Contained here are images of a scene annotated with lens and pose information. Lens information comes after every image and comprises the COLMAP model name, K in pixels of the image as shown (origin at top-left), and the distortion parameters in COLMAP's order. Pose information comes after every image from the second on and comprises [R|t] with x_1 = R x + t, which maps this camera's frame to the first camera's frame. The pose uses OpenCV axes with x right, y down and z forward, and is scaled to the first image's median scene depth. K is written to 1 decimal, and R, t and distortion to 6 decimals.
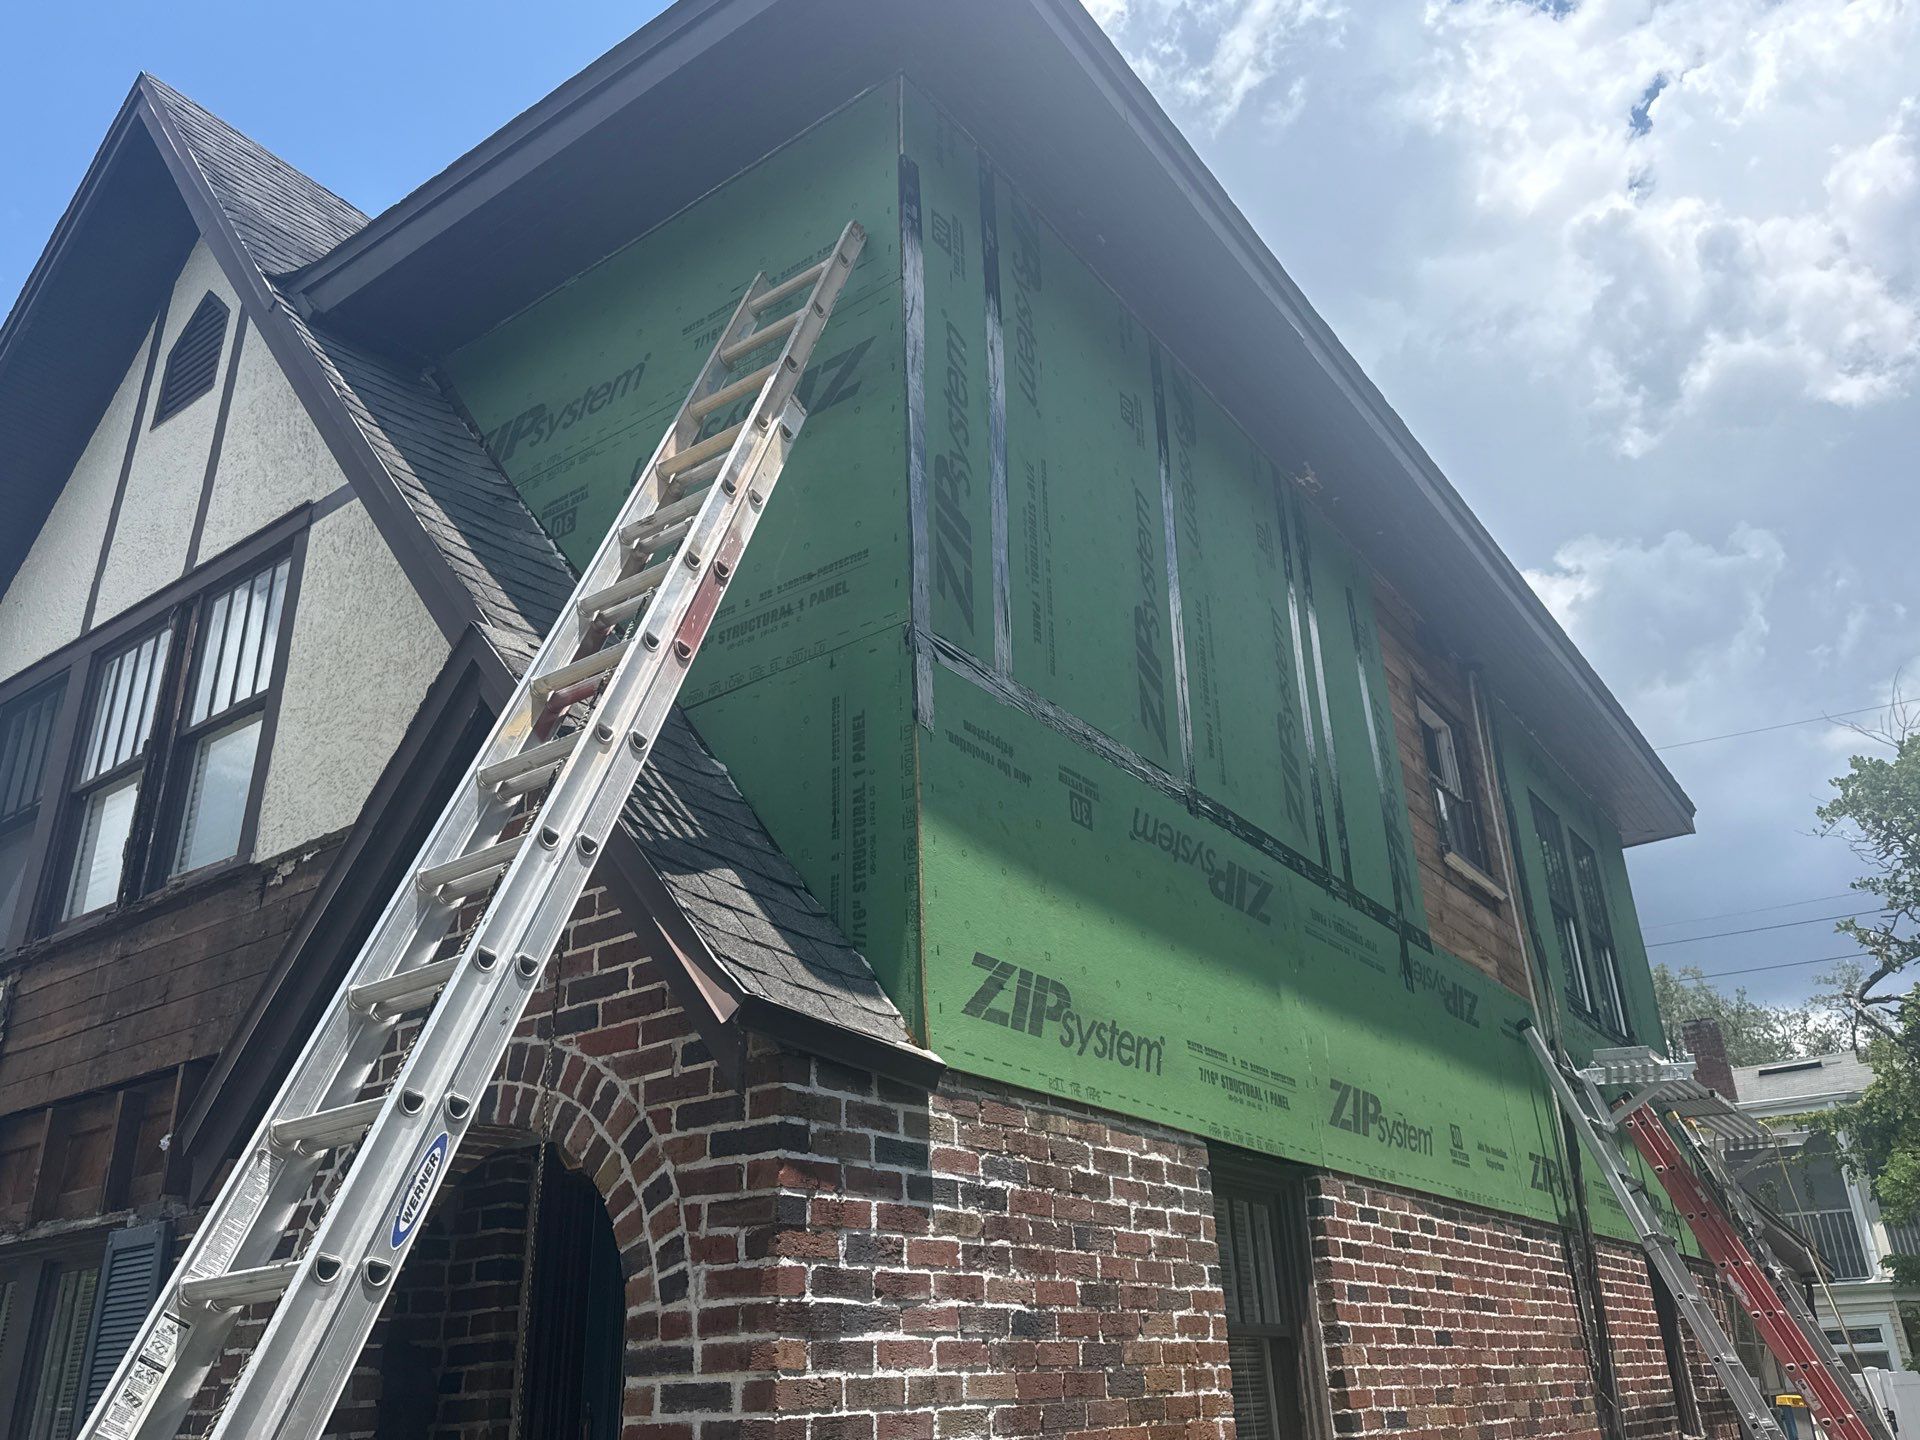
lens RADIAL K [[1489.4, 0, 960.0], [0, 1489.4, 720.0], [0, 0, 1]] dist [0.012674, -0.003146]
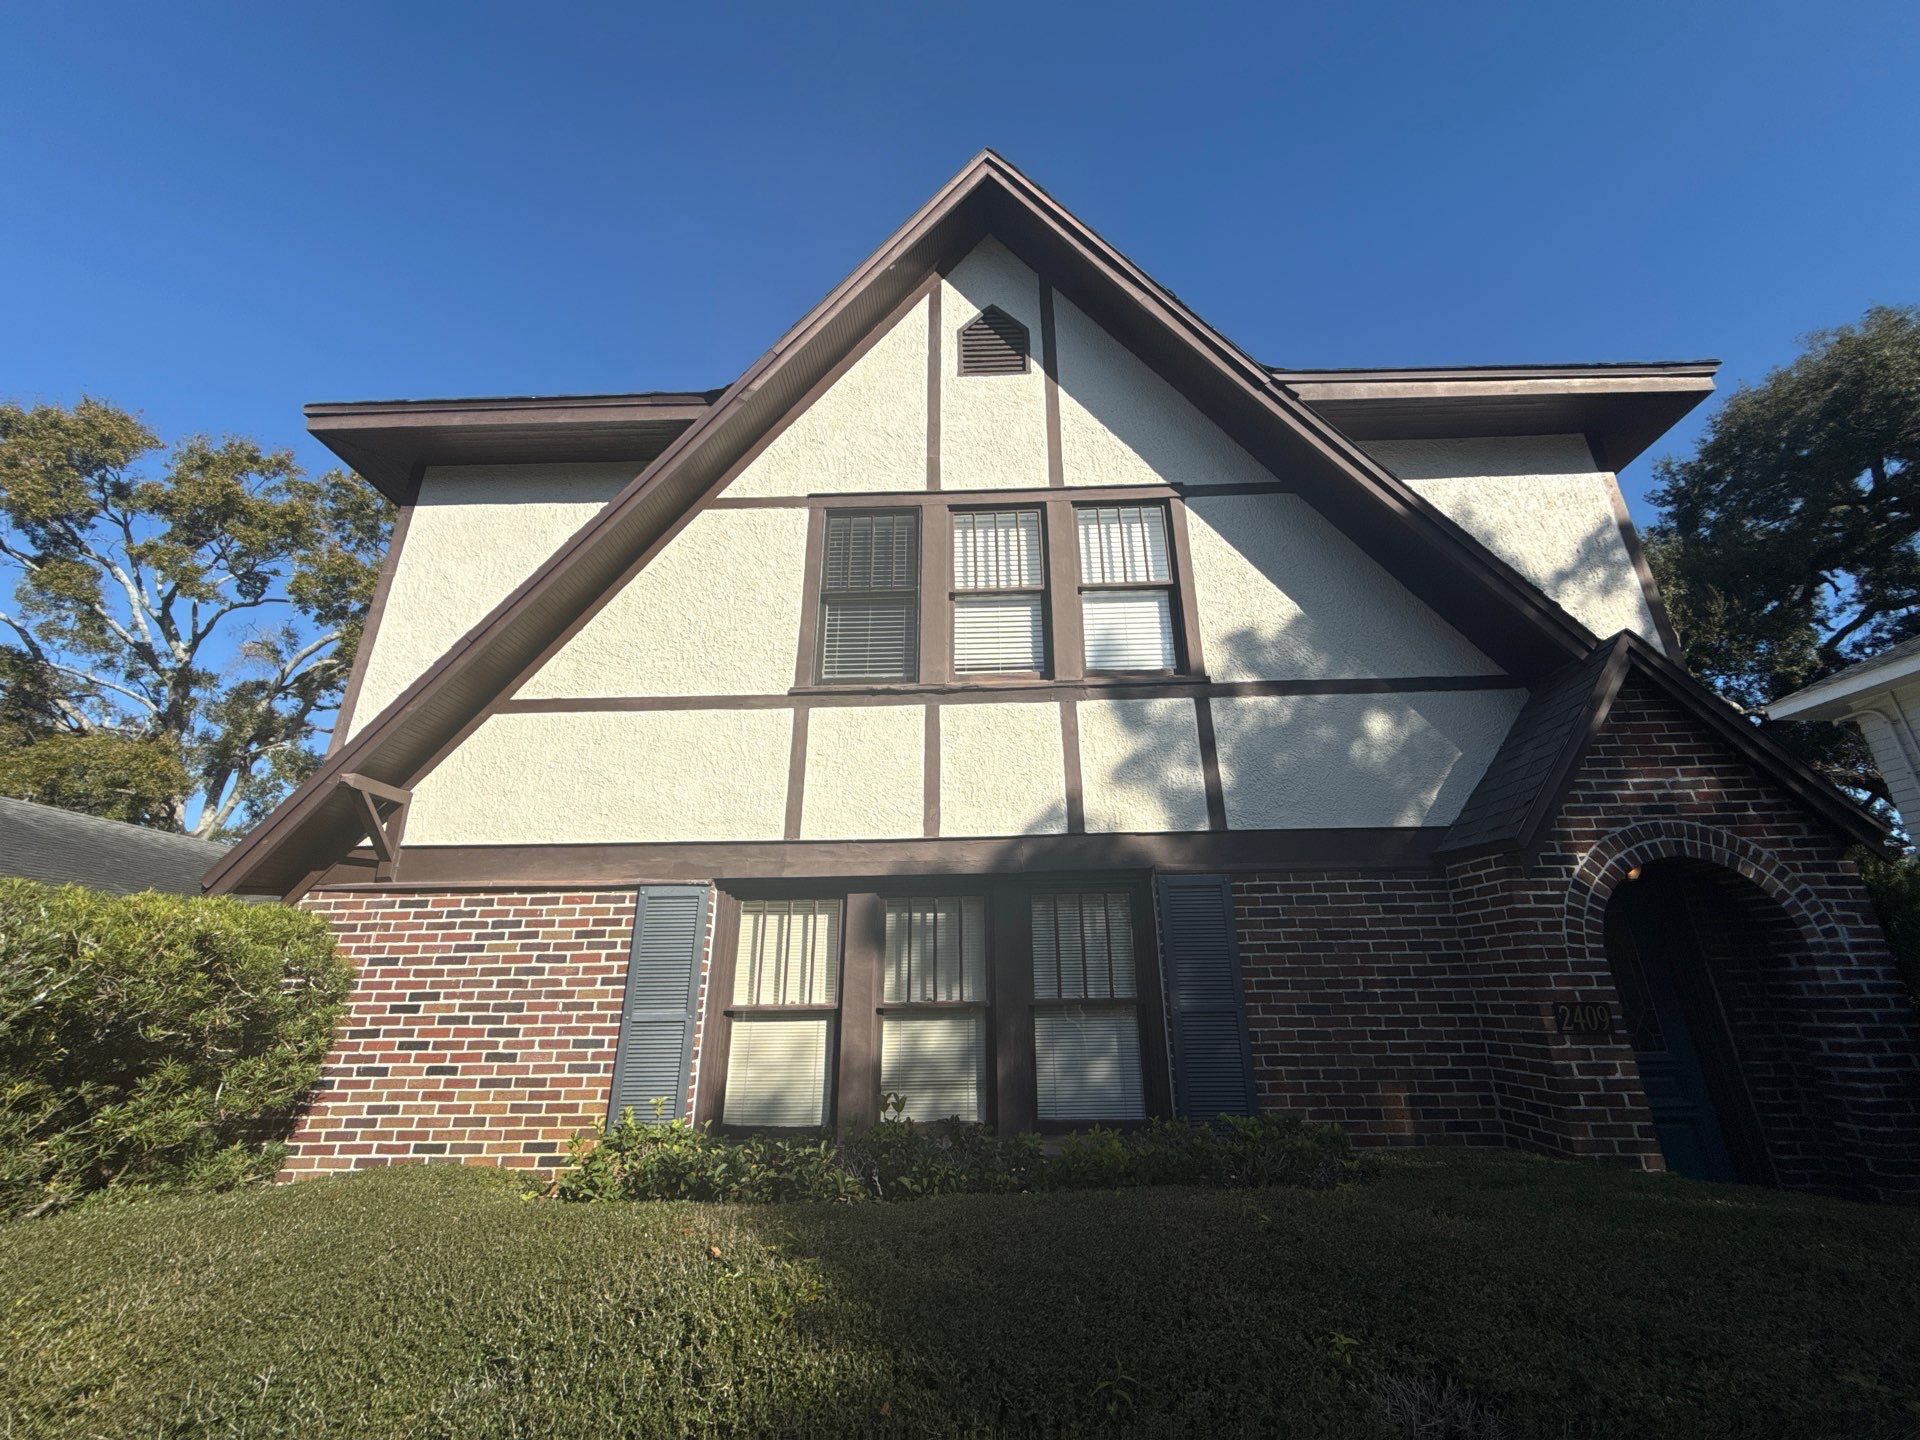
lens RADIAL K [[763.1, 0, 963.4], [0, 763.1, 719.5], [0, 0, 1]] dist [0.000396, 0.000020]
pose [[0.826786, 0.222216, 0.516764, -1.946488], [-0.249315, 0.968265, -0.017481, 0.375764], [-0.504249, -0.114384, 0.855949, 0.602011]]
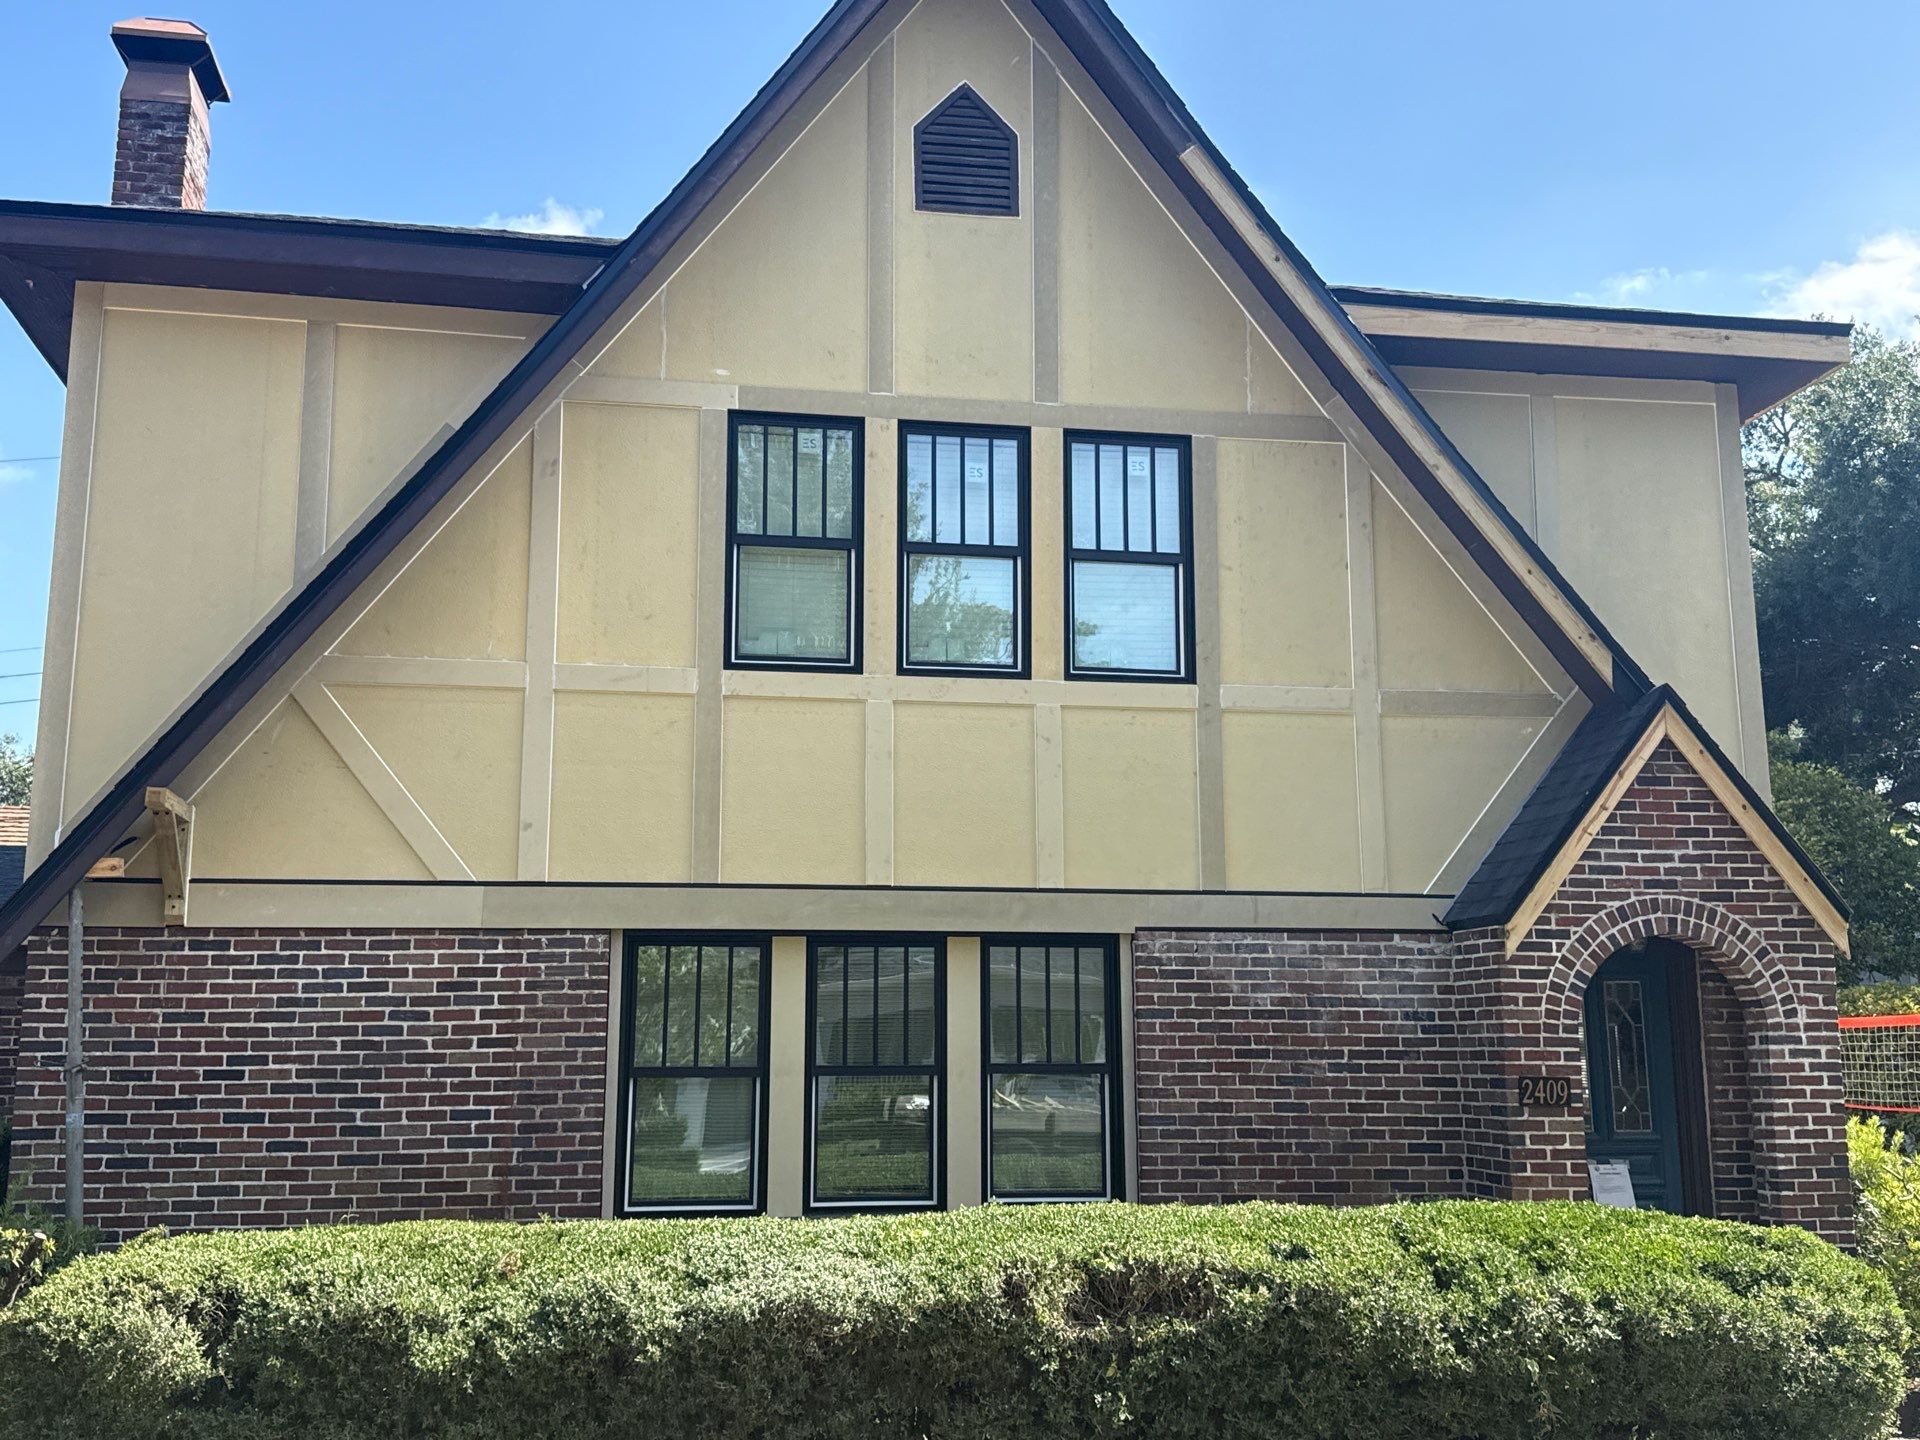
lens RADIAL K [[1914.5, 0, 951.3], [0, 1914.5, 729.6], [0, 0, 1]] dist [0.185218, -0.438528]
pose [[0.701169, 0.162116, 0.694320, -3.216861], [-0.313325, 0.944800, 0.095815, 0.046474], [-0.640461, -0.284730, 0.713259, -0.288149]]
